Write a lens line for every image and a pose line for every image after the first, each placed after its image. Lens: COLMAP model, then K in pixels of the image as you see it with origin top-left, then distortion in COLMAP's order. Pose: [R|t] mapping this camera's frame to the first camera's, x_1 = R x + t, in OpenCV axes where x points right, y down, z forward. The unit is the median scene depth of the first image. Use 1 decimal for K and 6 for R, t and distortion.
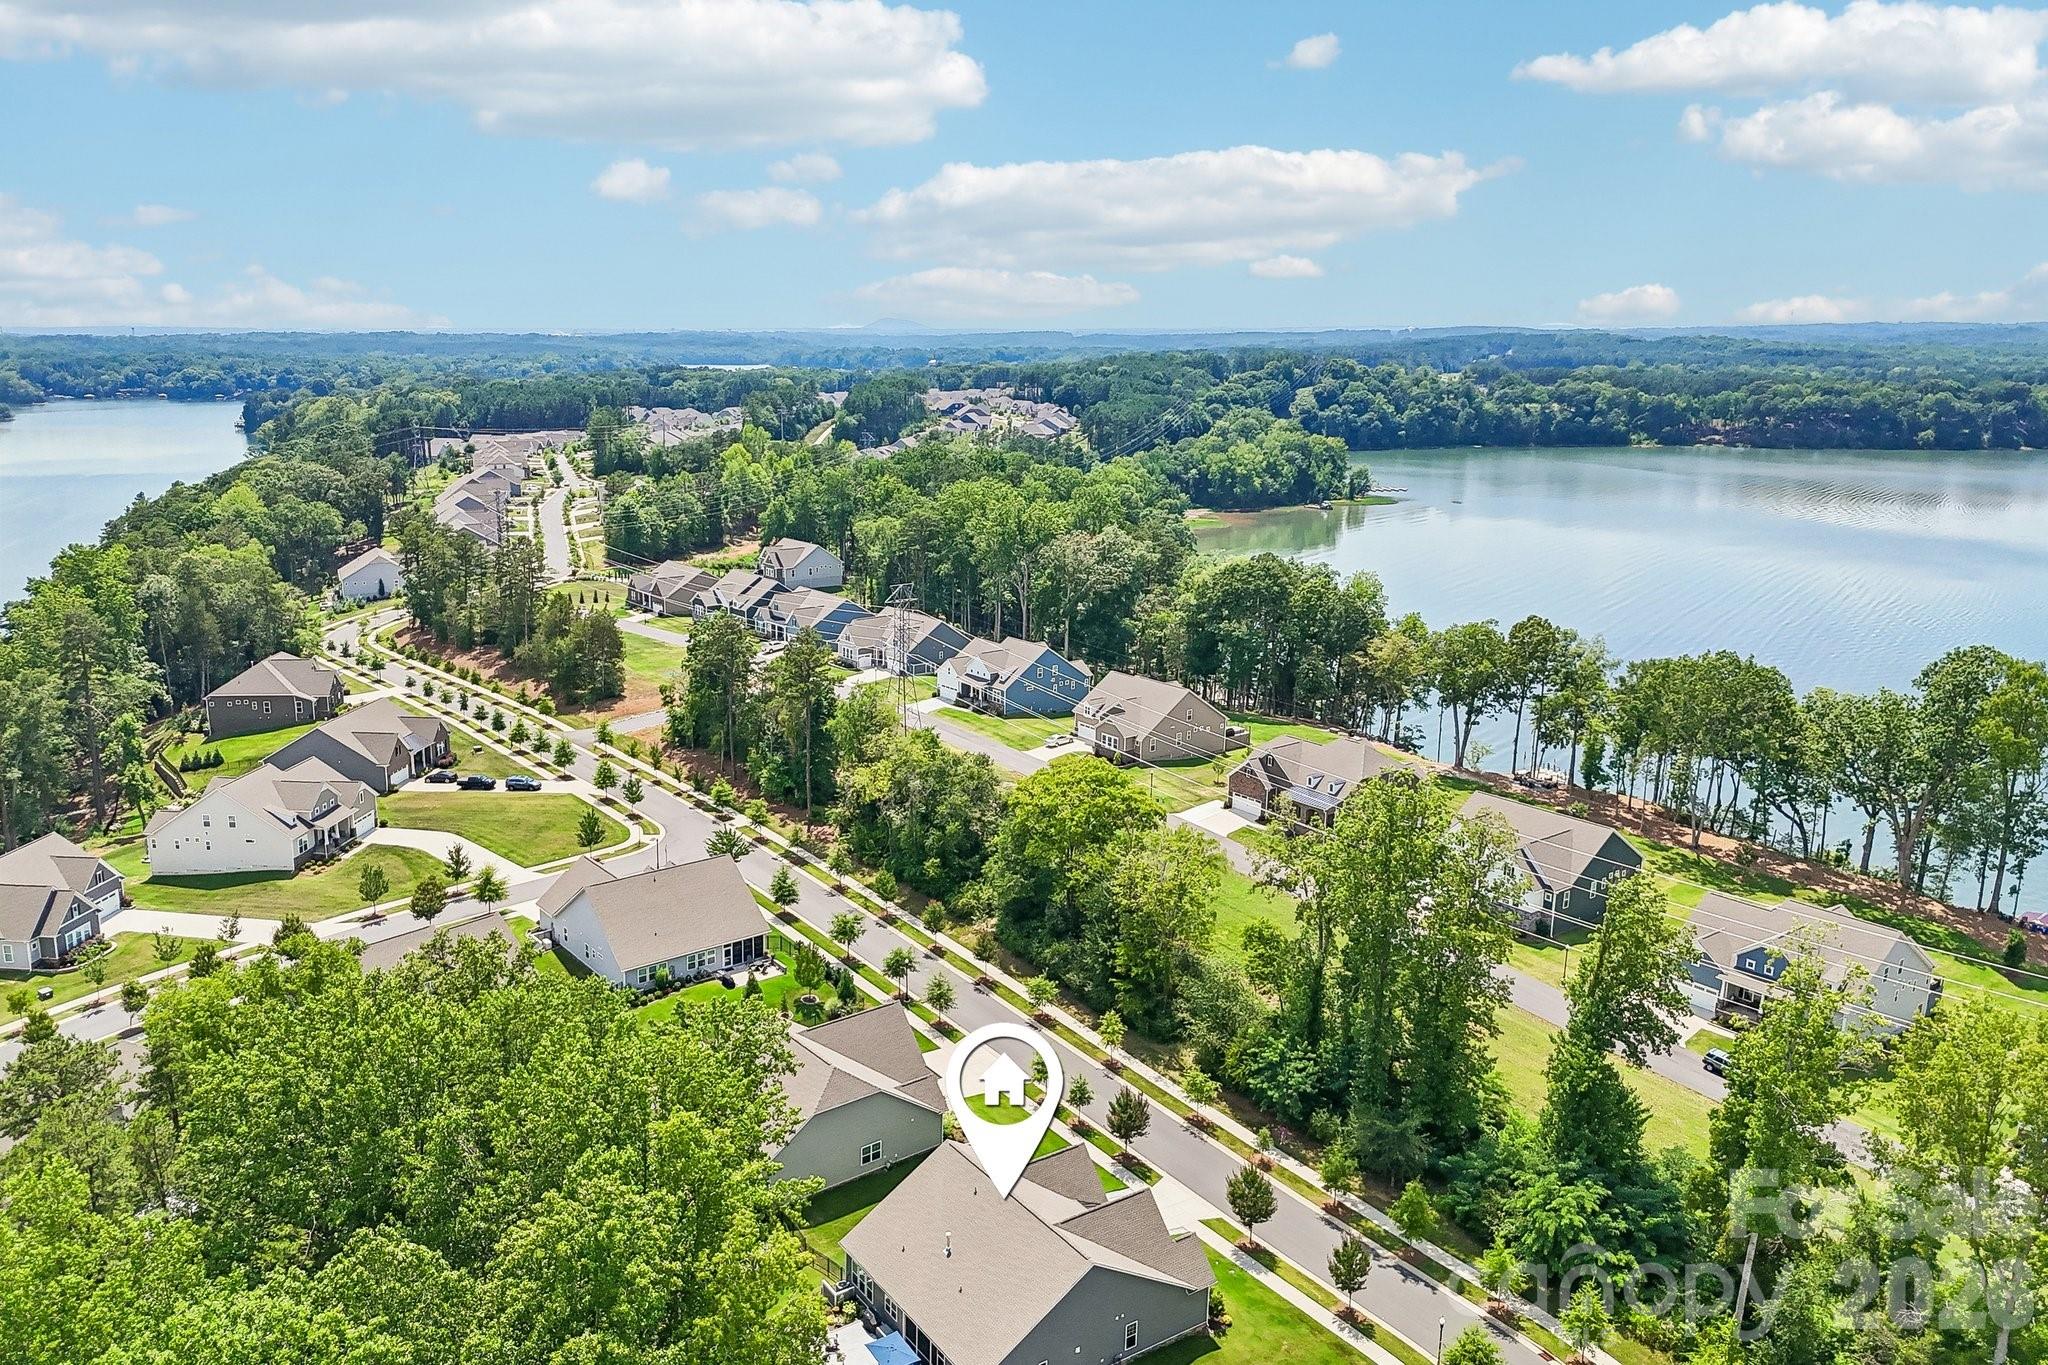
lens RADIAL K [[1446.7, 0, 1024.0], [0, 1446.7, 682.5], [0, 0, 1]] dist [0.028595, 0.001275]
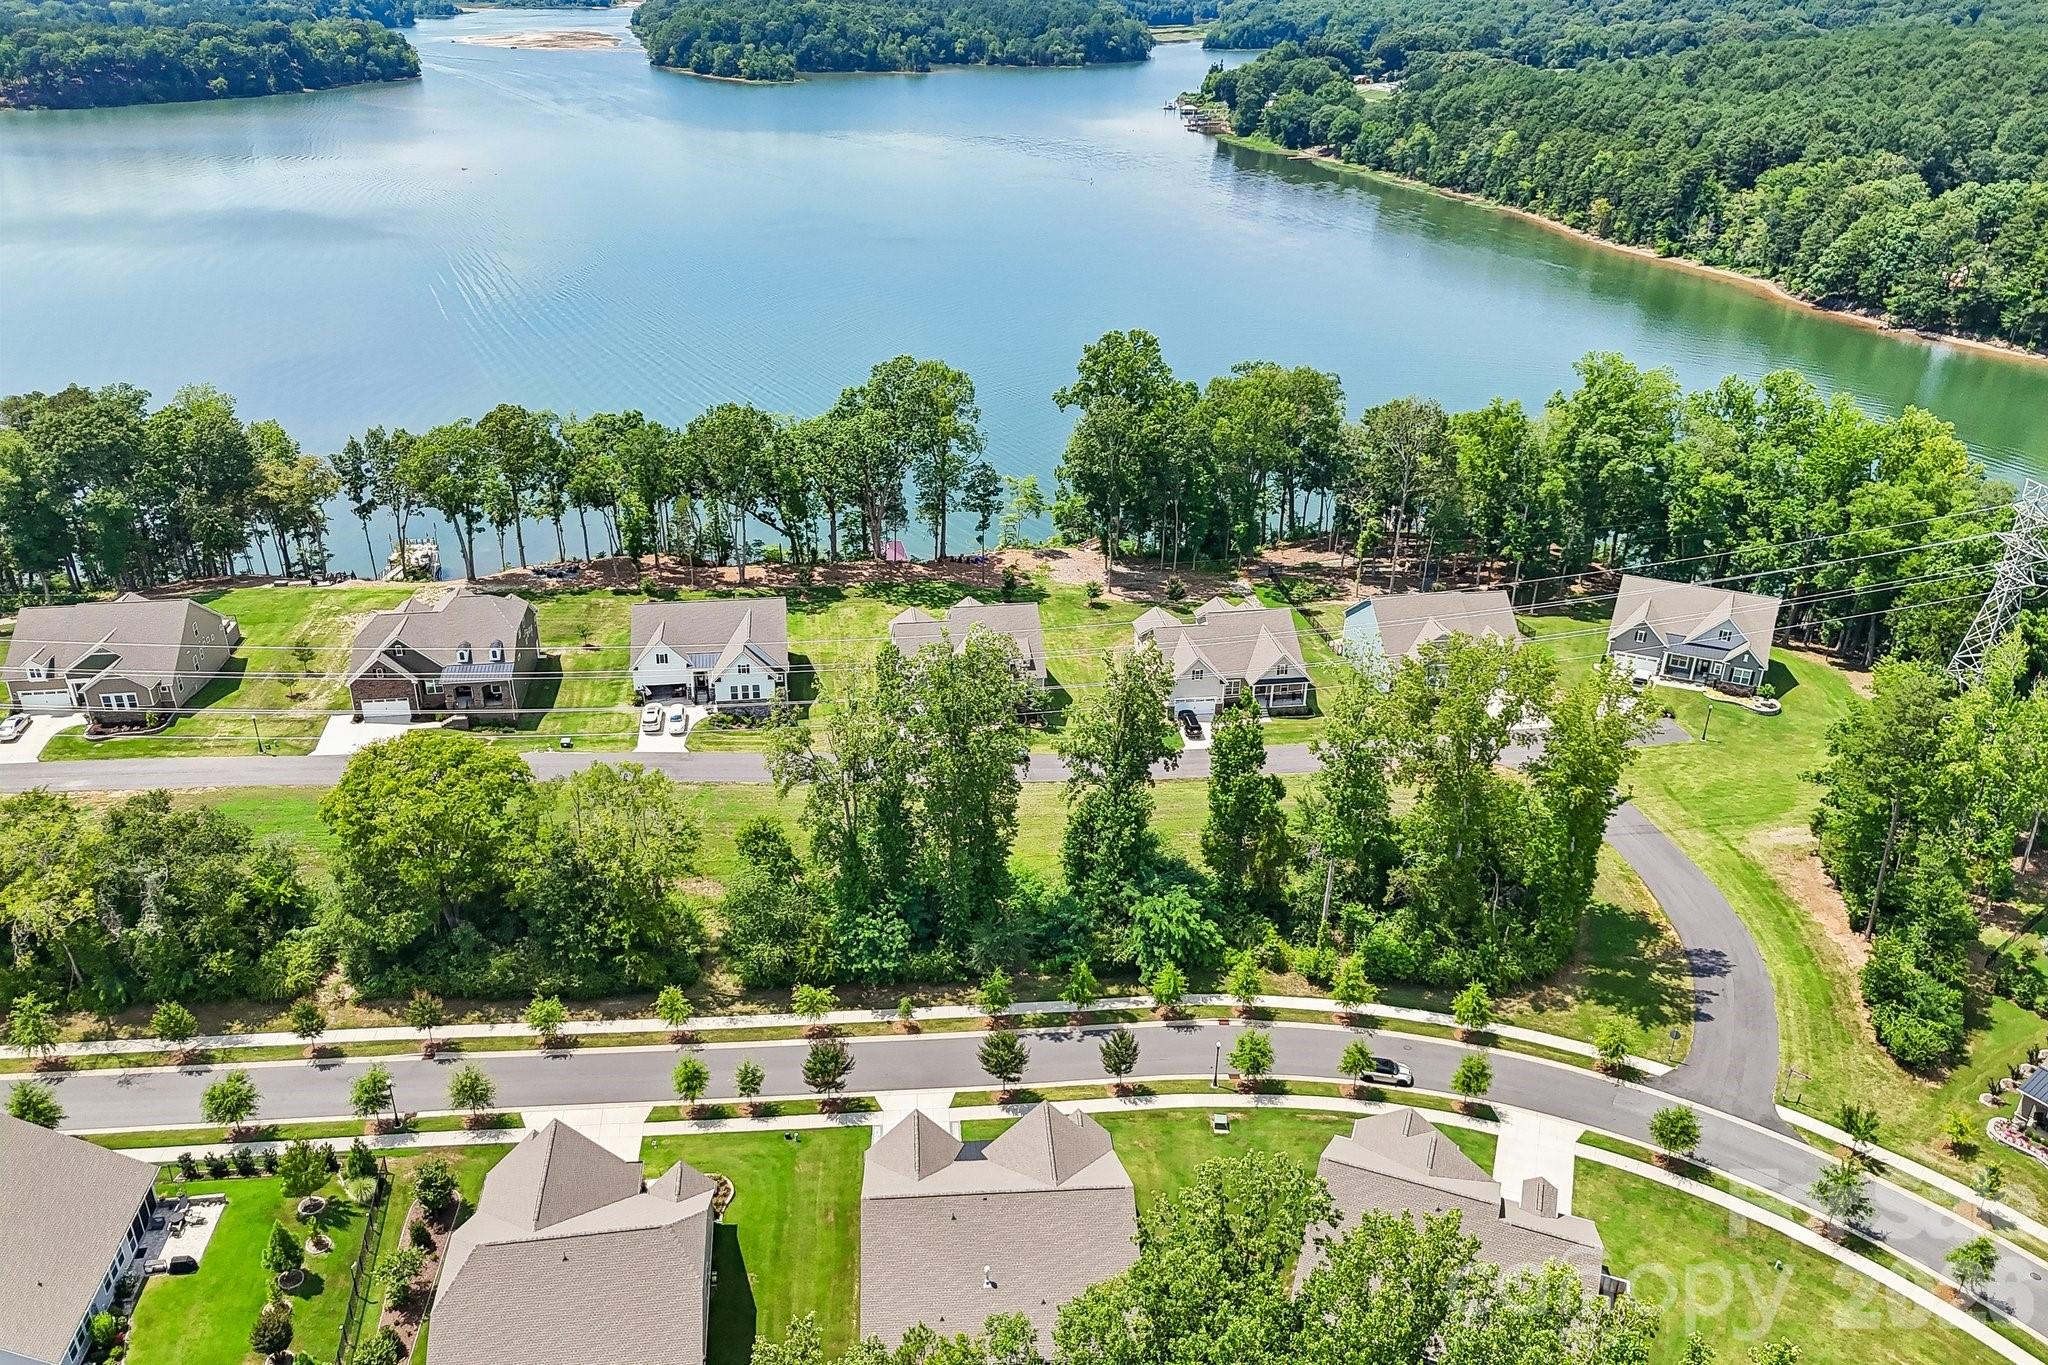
lens RADIAL K [[1391.2, 0, 1020.4], [0, 1391.2, 730.1], [0, 0, 1]] dist [0.001752, 0.002351]
pose [[0.525256, -0.411205, 0.744995, -0.354216], [0.204361, 0.910826, 0.358653, -0.162191], [-0.826041, -0.036137, 0.562451, 0.301277]]
